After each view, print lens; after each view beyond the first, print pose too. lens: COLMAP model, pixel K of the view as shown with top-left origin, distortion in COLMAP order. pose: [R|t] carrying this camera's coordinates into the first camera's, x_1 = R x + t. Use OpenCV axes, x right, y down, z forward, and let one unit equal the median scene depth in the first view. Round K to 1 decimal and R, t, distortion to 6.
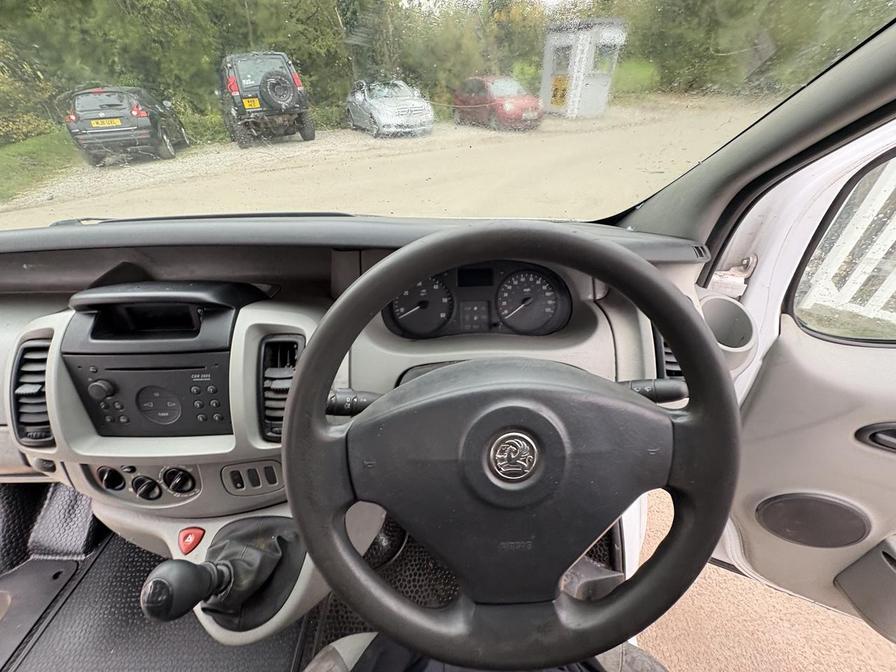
lens RADIAL K [[356.3, 0, 460.0], [0, 356.3, 333.7], [0, 0, 1]] dist [0.001612, -0.000503]
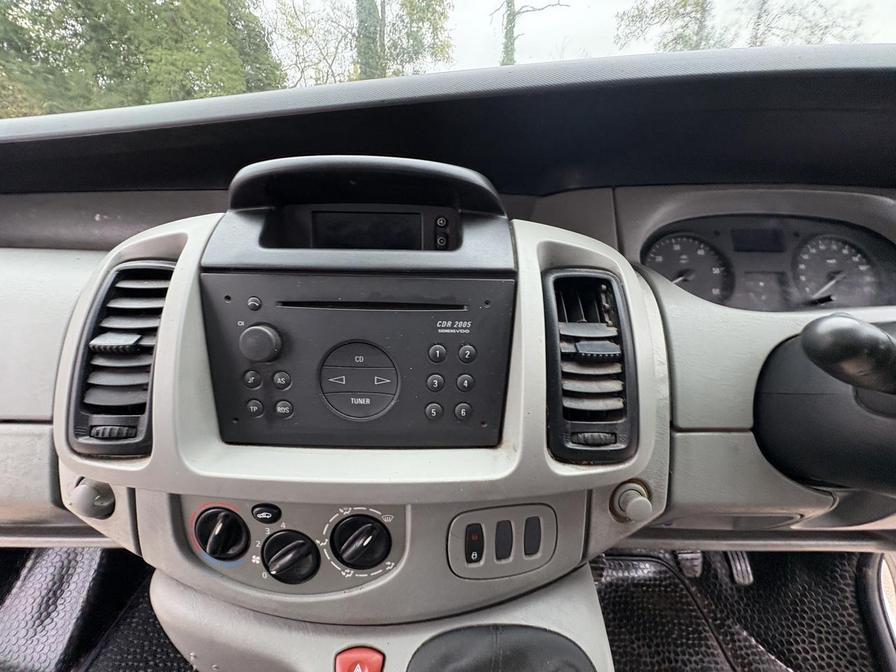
lens RADIAL K [[356.3, 0, 461.1], [0, 356.3, 335.1], [0, 0, 1]] dist [0.001612, -0.000503]
pose [[0.999289, 0.035753, 0.011948, -0.654366], [-0.032766, 0.980519, -0.193674, 0.214836], [-0.018640, 0.193144, 0.980993, 0.438961]]
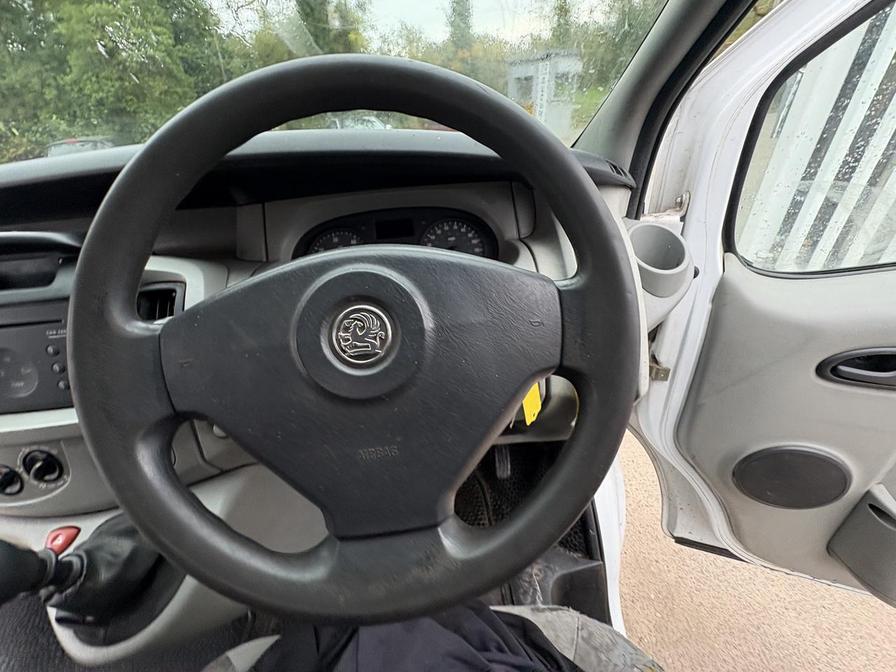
lens RADIAL K [[356.3, 0, 457.0], [0, 356.3, 328.7], [0, 0, 1]] dist [0.001612, -0.000503]
pose [[0.996887, -0.072586, 0.030771, 0.189603], [0.074792, 0.994149, -0.077930, 0.227082], [-0.024934, 0.079989, 0.996484, 0.105090]]
